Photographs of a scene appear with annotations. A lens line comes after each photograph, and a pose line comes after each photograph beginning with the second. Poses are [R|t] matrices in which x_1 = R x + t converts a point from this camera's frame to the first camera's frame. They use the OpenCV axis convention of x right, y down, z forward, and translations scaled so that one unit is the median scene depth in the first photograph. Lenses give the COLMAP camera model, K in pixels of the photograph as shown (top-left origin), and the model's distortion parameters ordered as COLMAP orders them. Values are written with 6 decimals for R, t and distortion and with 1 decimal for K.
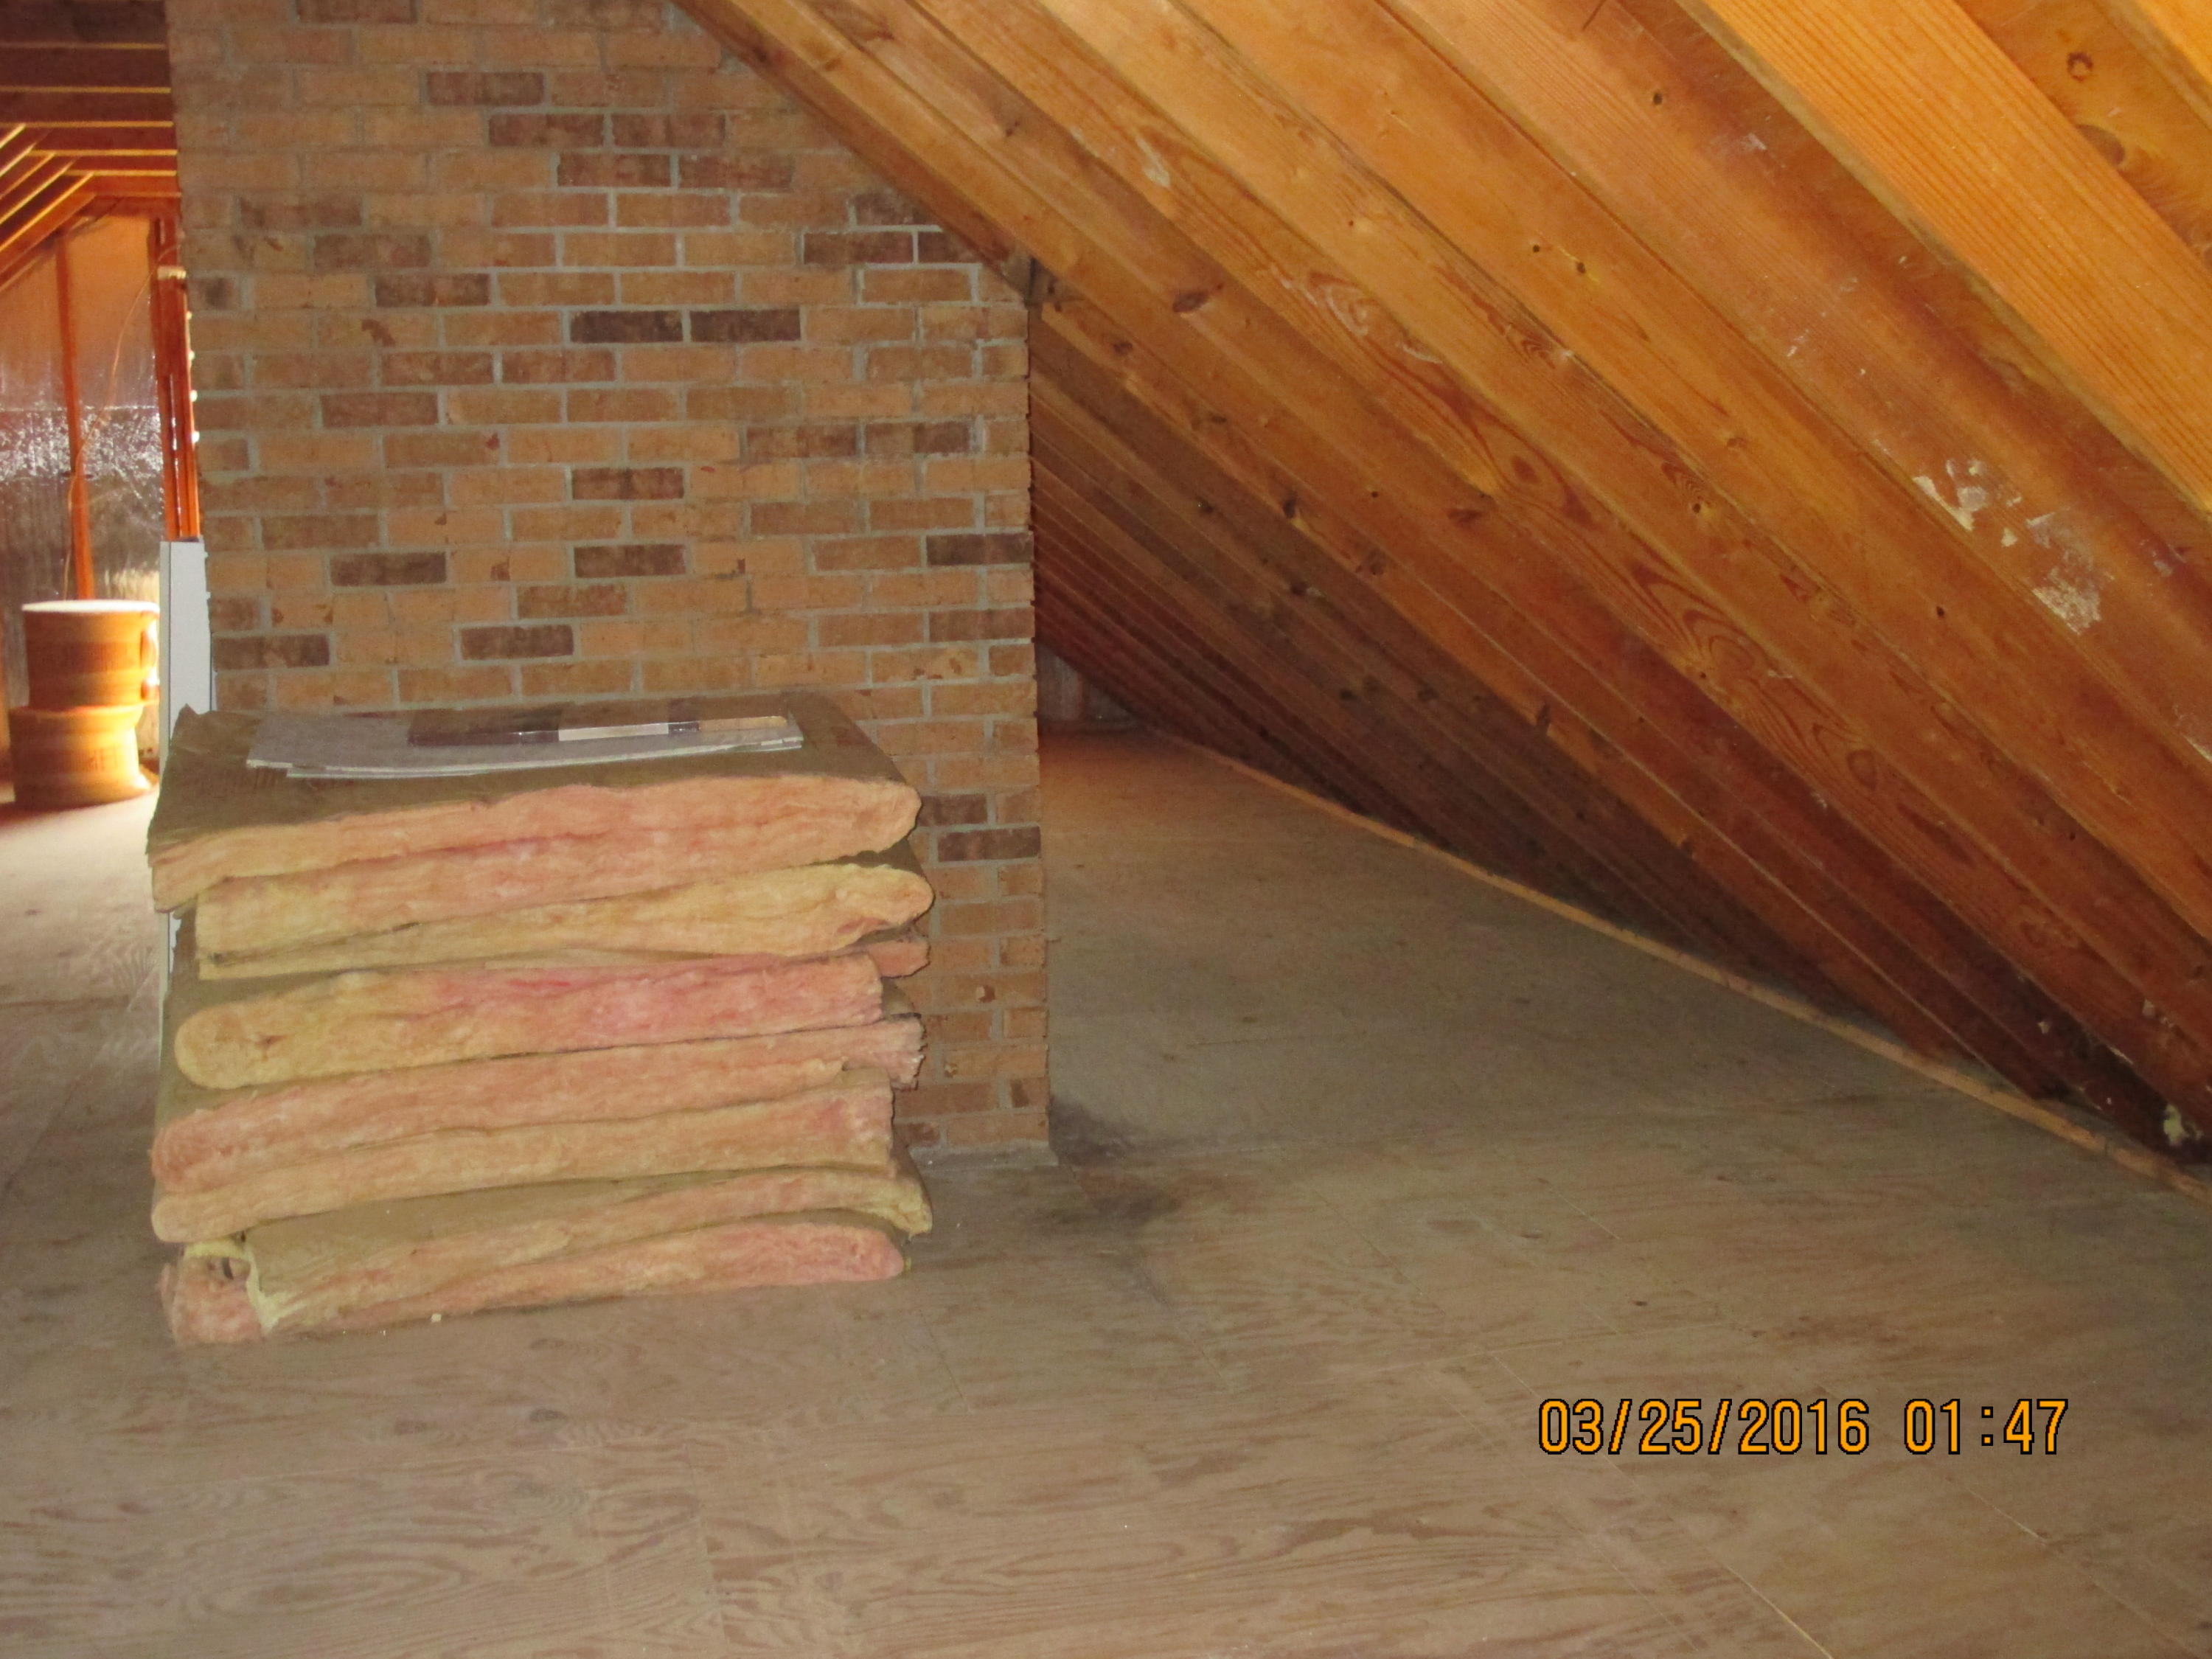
lens RADIAL K [[2528.9, 0, 1165.2], [0, 2528.9, 793.4], [0, 0, 1]] dist [-0.070806, 0.020696]
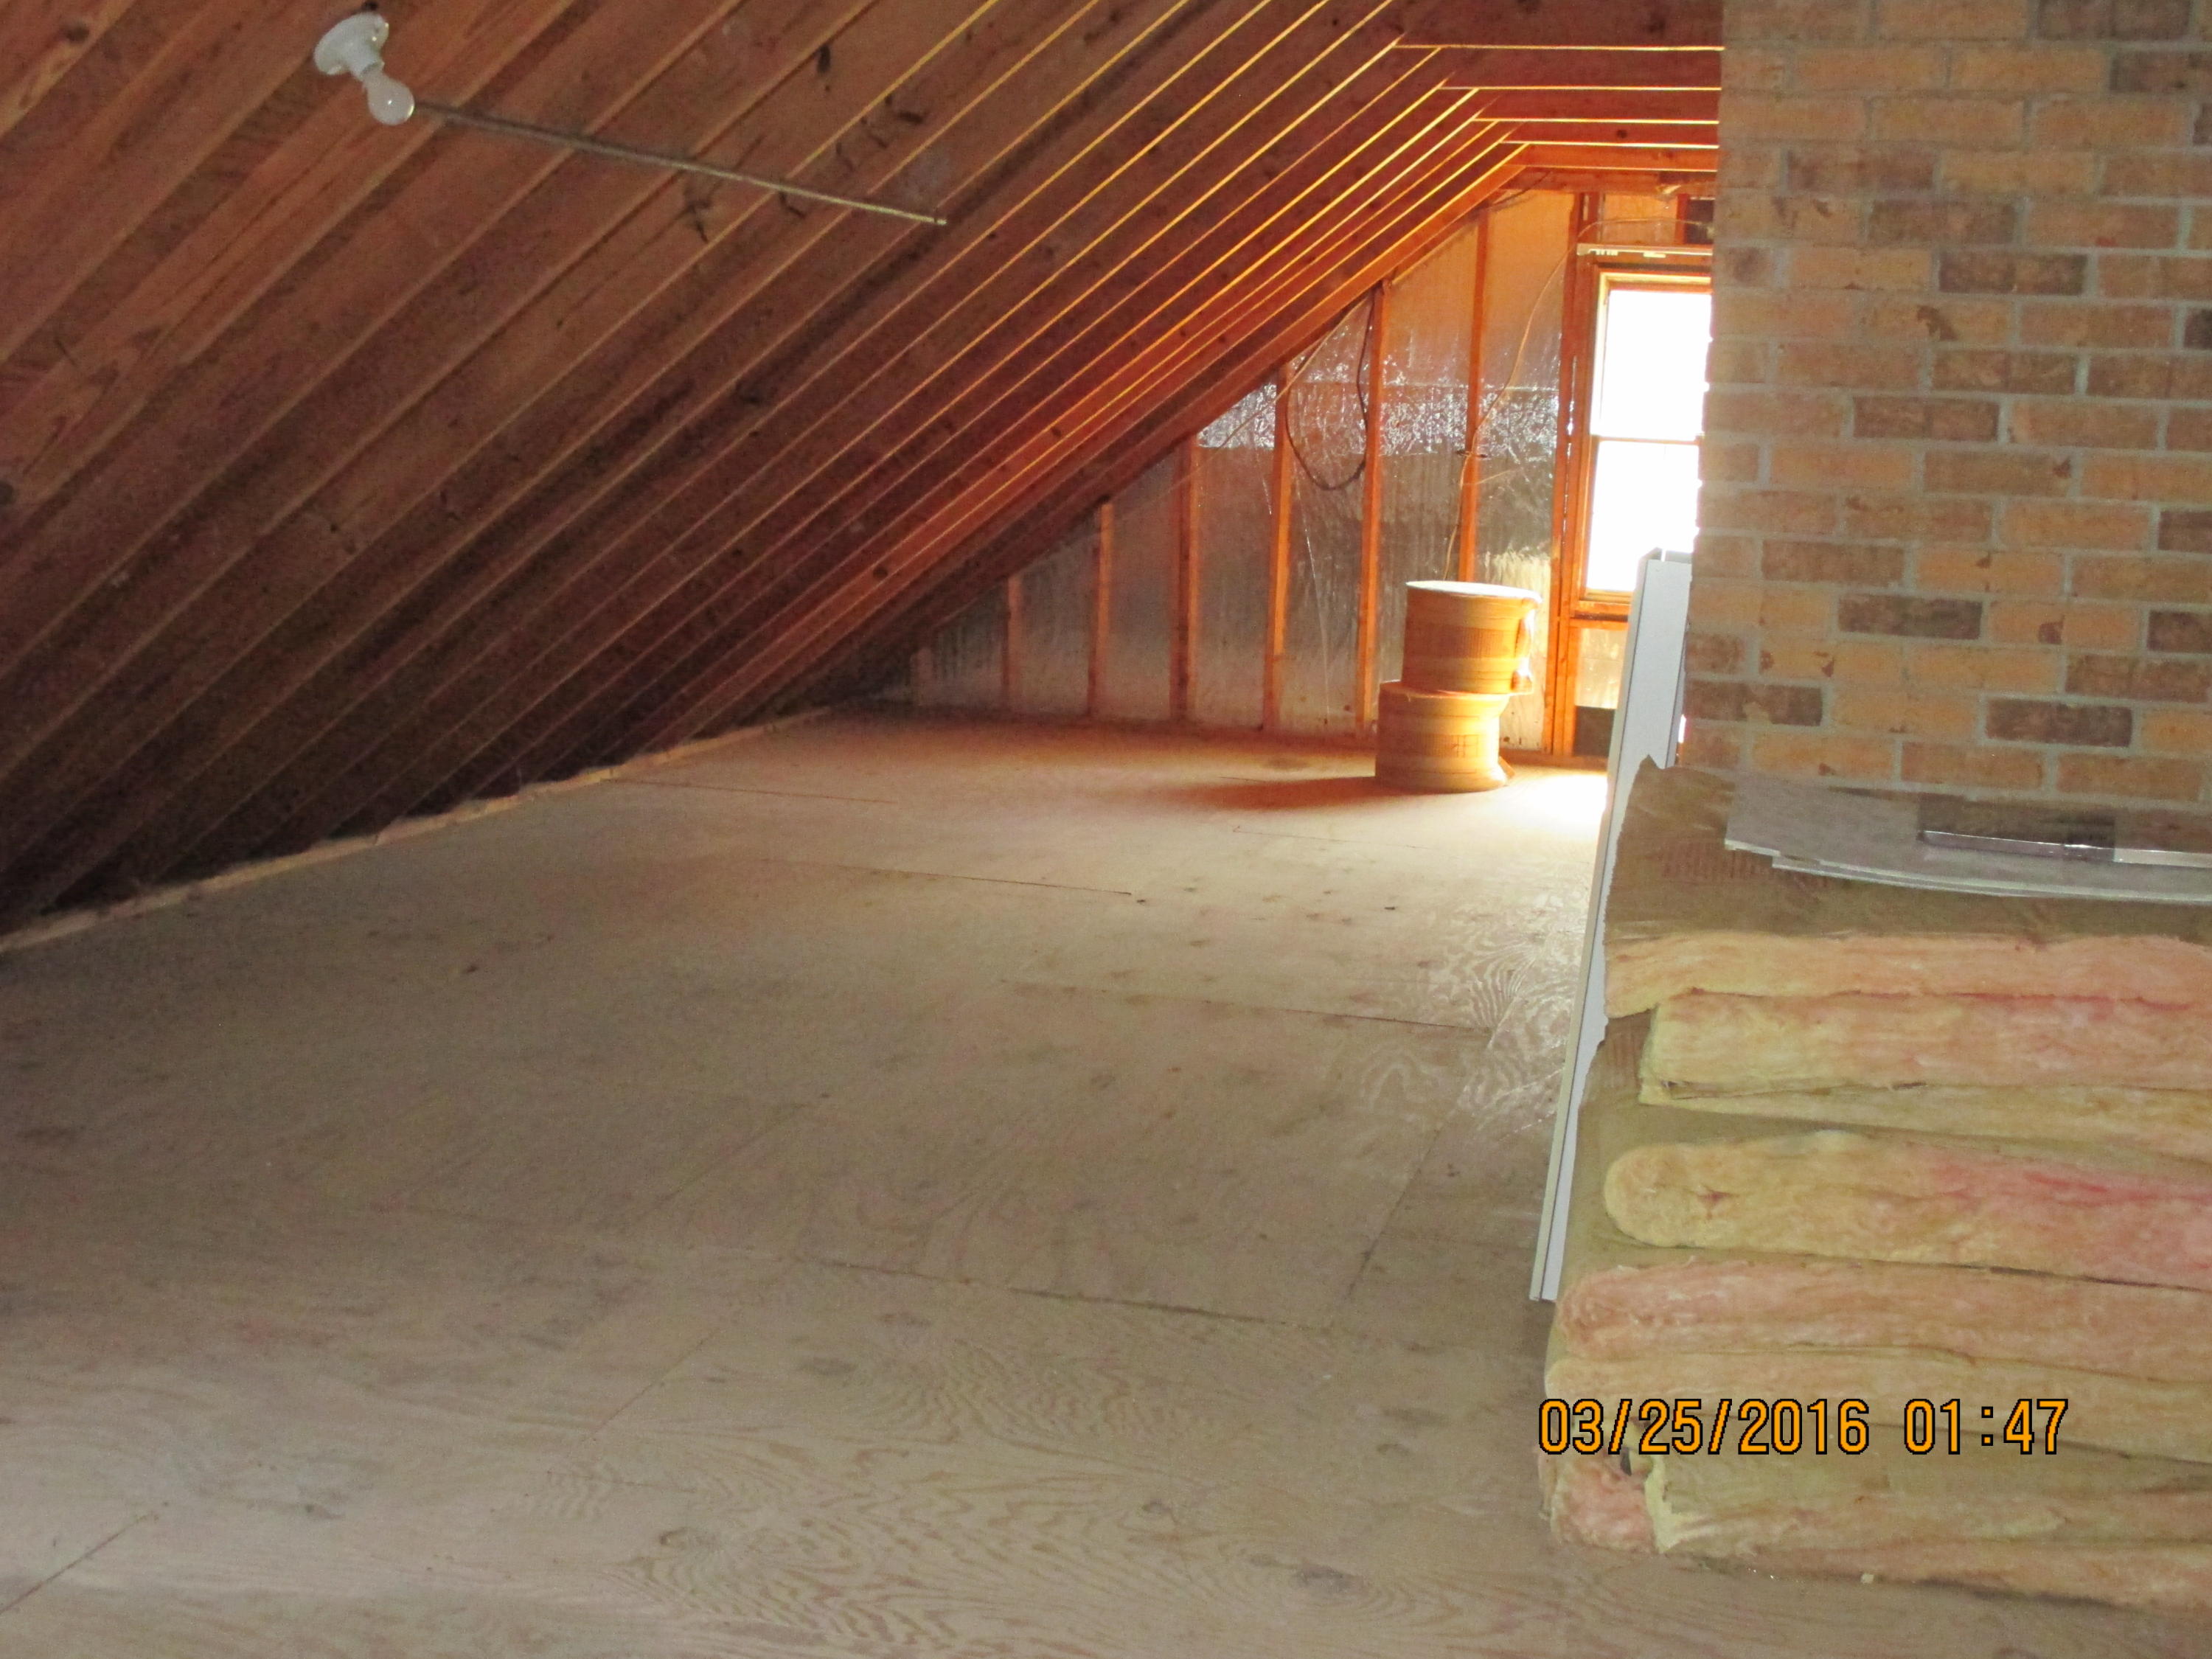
lens RADIAL K [[2552.7, 0, 1106.0], [0, 2552.7, 829.5], [0, 0, 1]] dist [-0.024306, -0.067540]
pose [[0.857816, 0.132060, -0.496701, -0.116252], [-0.125455, 0.990994, 0.046817, -0.027358], [0.498411, 0.022153, 0.866658, 0.163321]]
